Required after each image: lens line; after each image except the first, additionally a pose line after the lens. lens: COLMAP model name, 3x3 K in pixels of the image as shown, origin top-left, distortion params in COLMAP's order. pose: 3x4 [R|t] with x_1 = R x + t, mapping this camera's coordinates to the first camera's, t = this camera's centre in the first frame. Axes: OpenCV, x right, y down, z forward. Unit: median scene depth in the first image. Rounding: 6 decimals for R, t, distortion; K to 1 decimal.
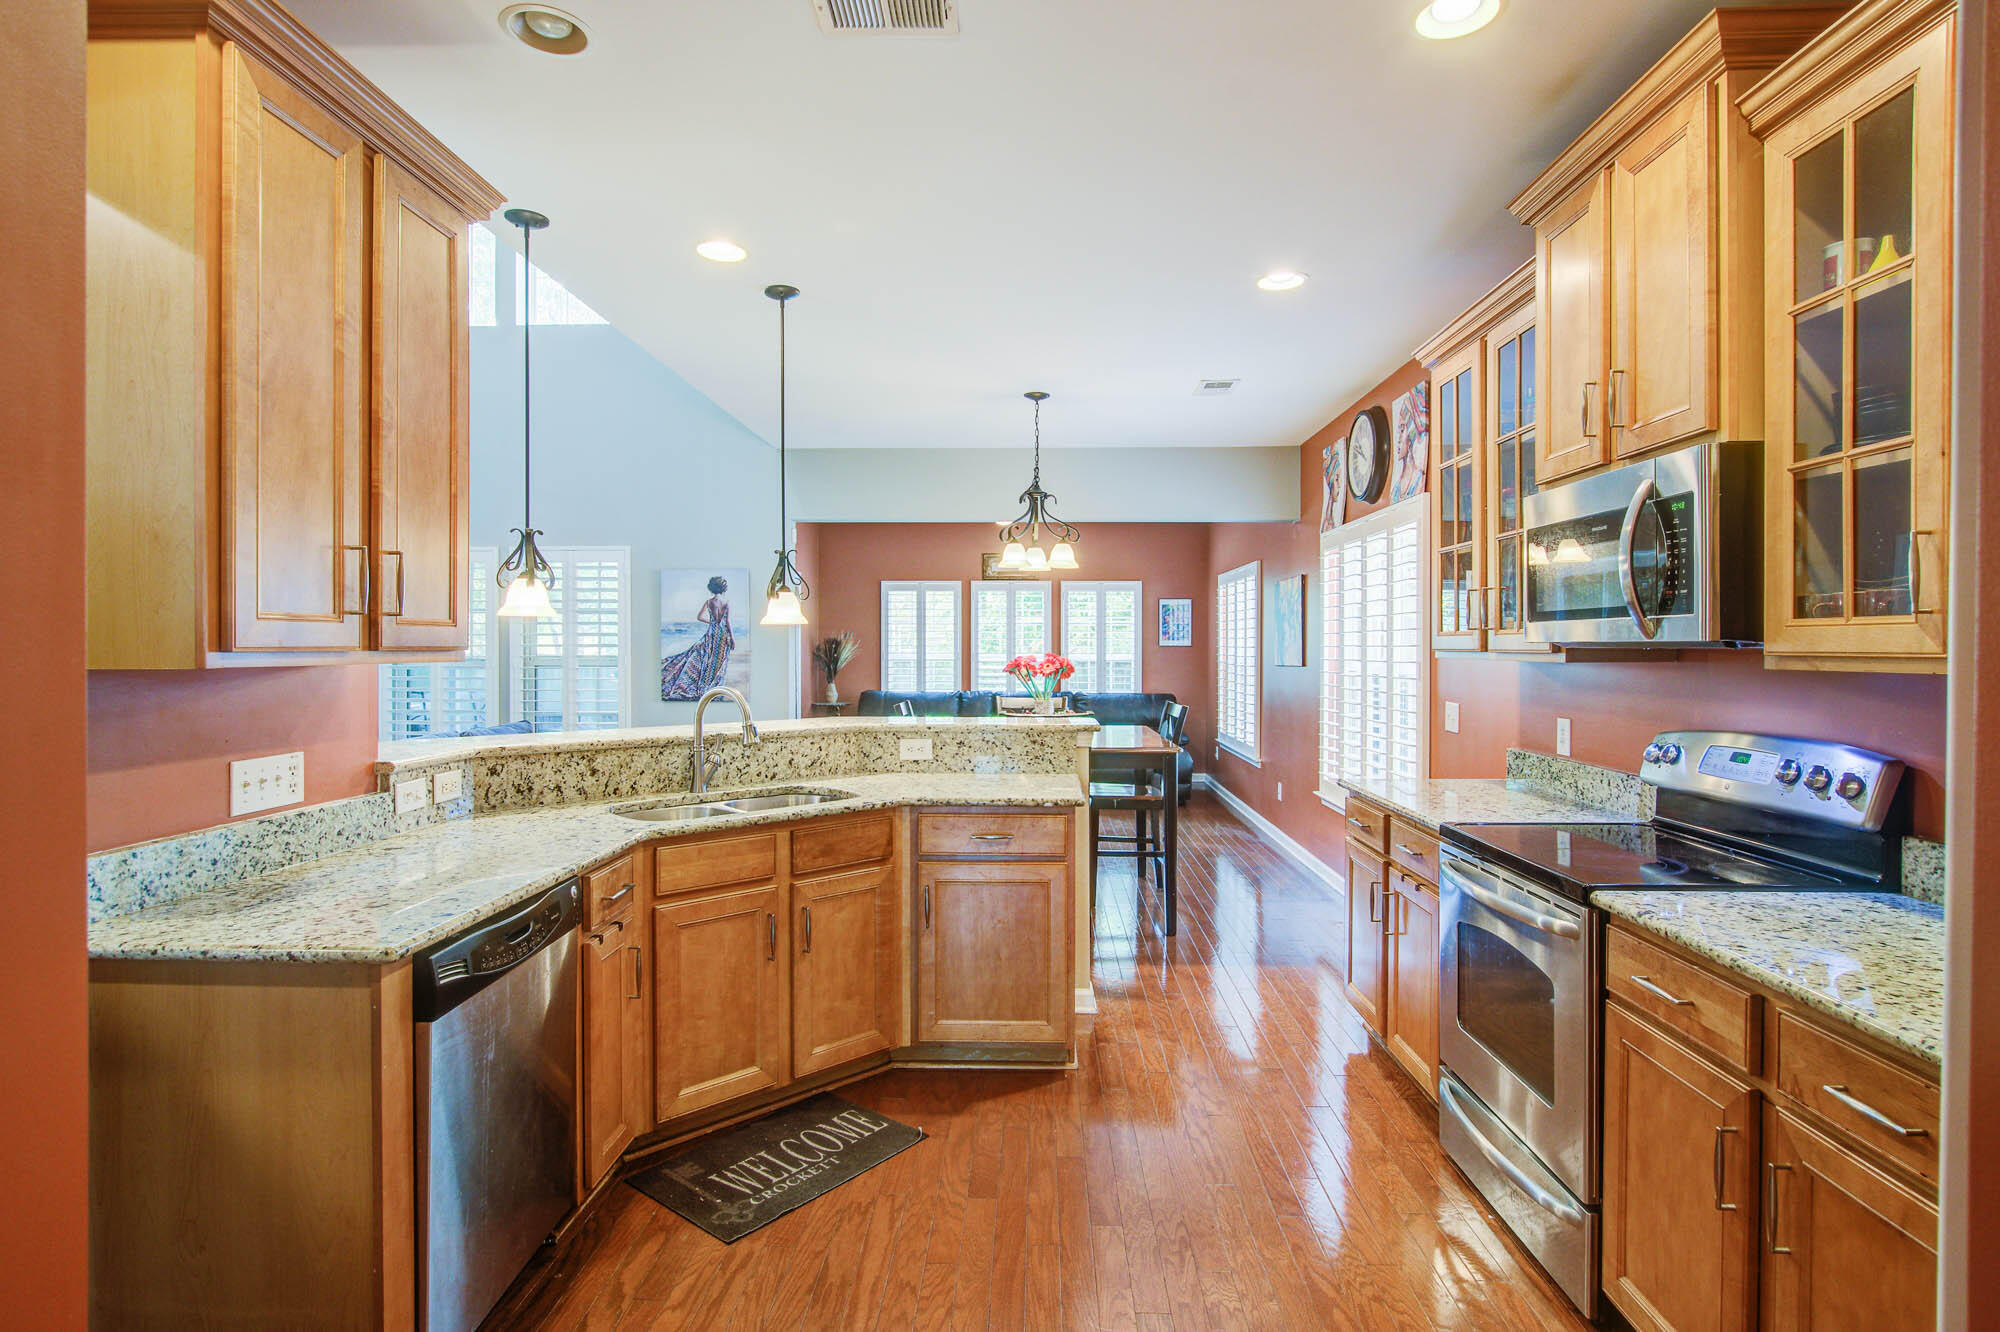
lens RADIAL K [[1007.8, 0, 999.5], [0, 1007.8, 654.4], [0, 0, 1]] dist [-0.005927, 0.000118]
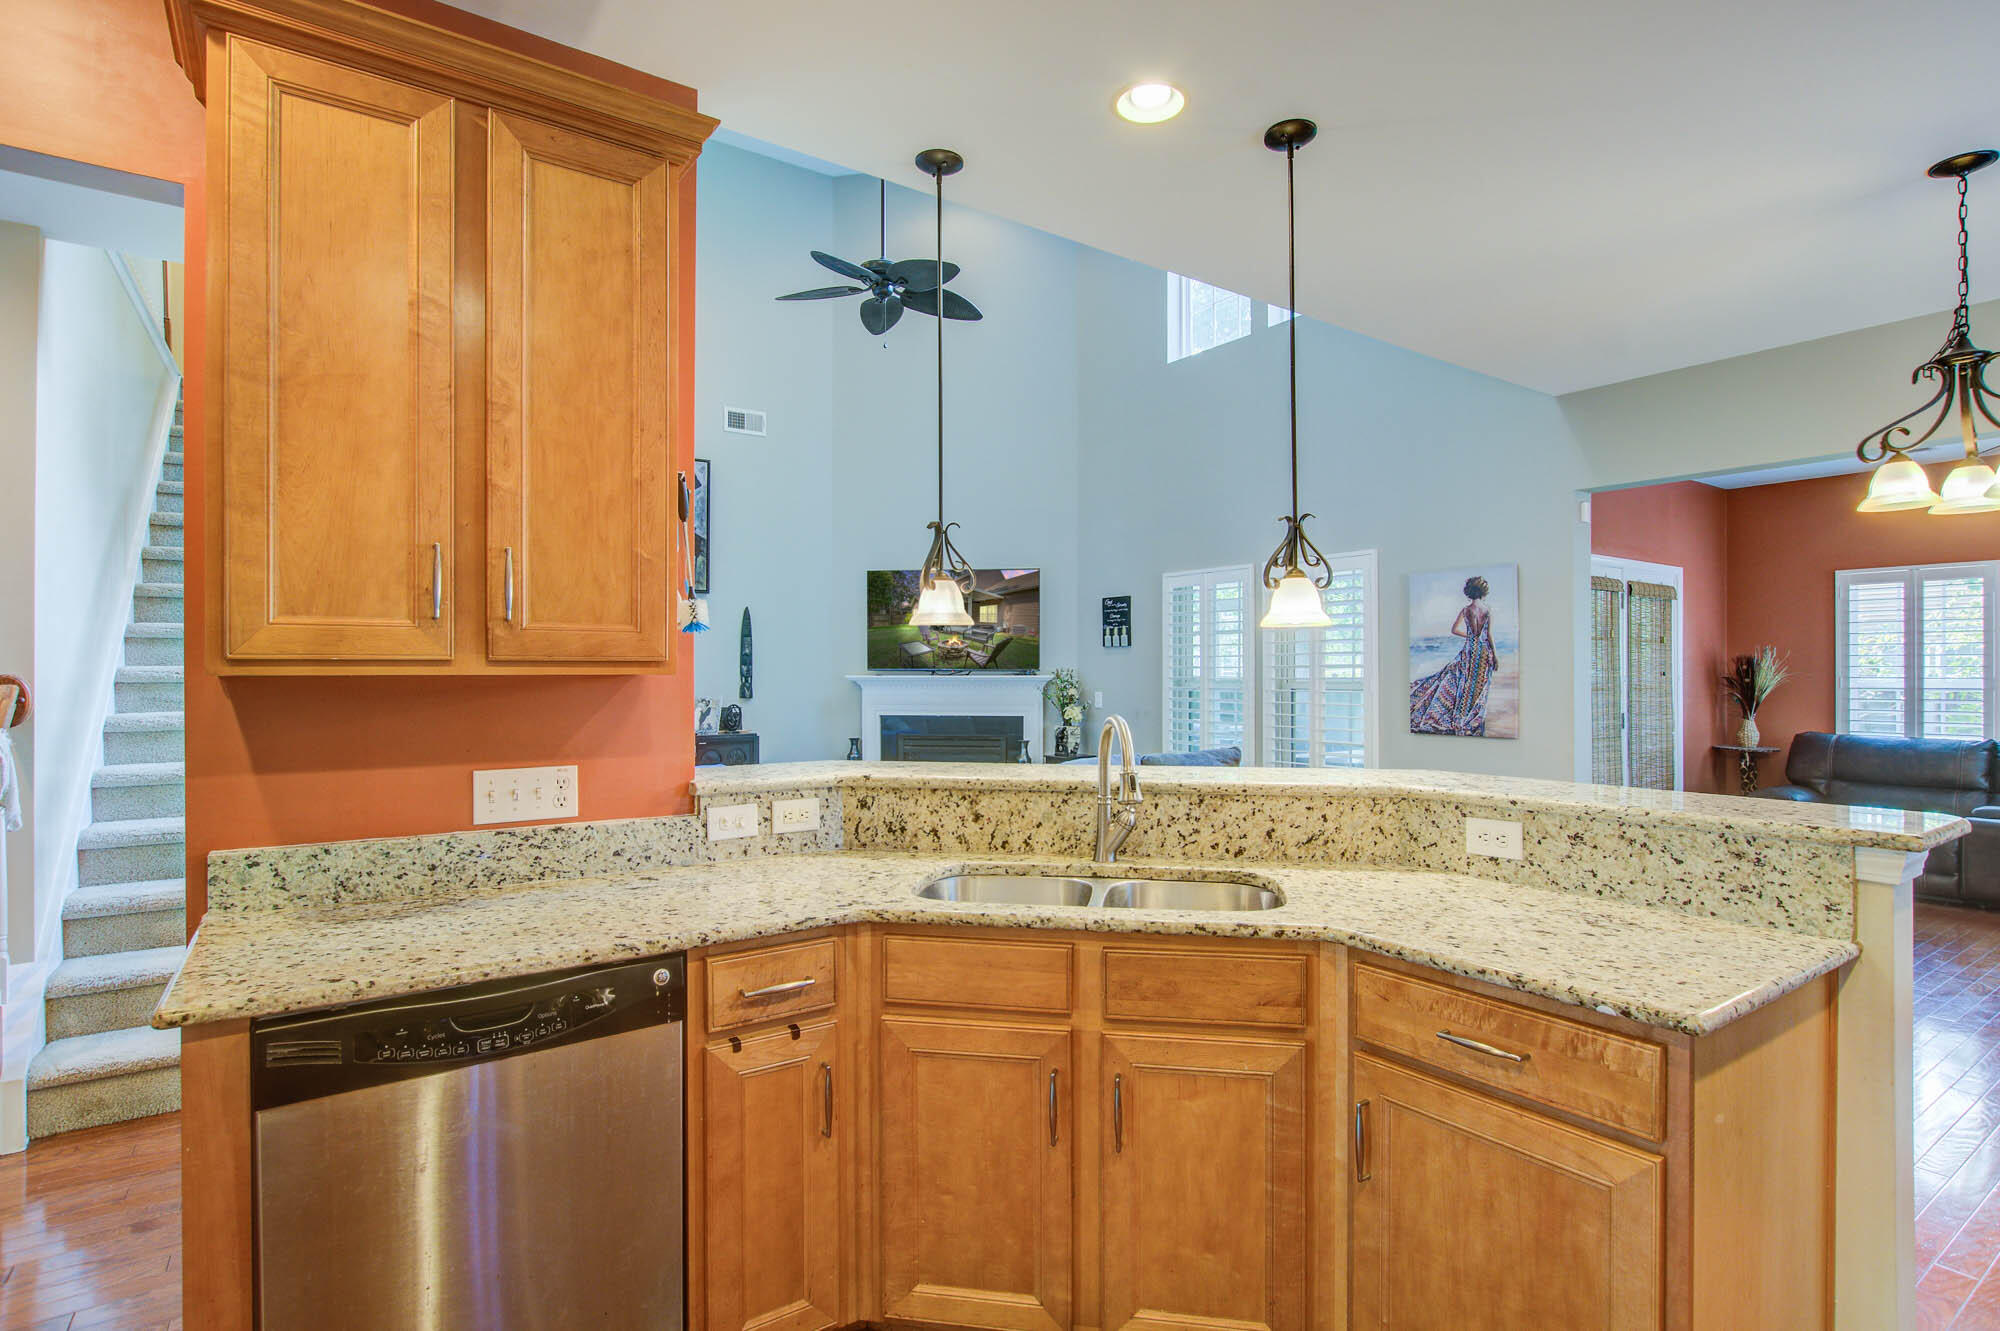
lens RADIAL K [[987.8, 0, 997.8], [0, 987.8, 674.7], [0, 0, 1]] dist [-0.017175, 0.002629]
pose [[0.601586, -0.000835, -0.798807, 0.210680], [-0.004526, 0.999980, -0.004454, 0.007036], [0.798795, 0.006295, 0.601570, 0.495445]]
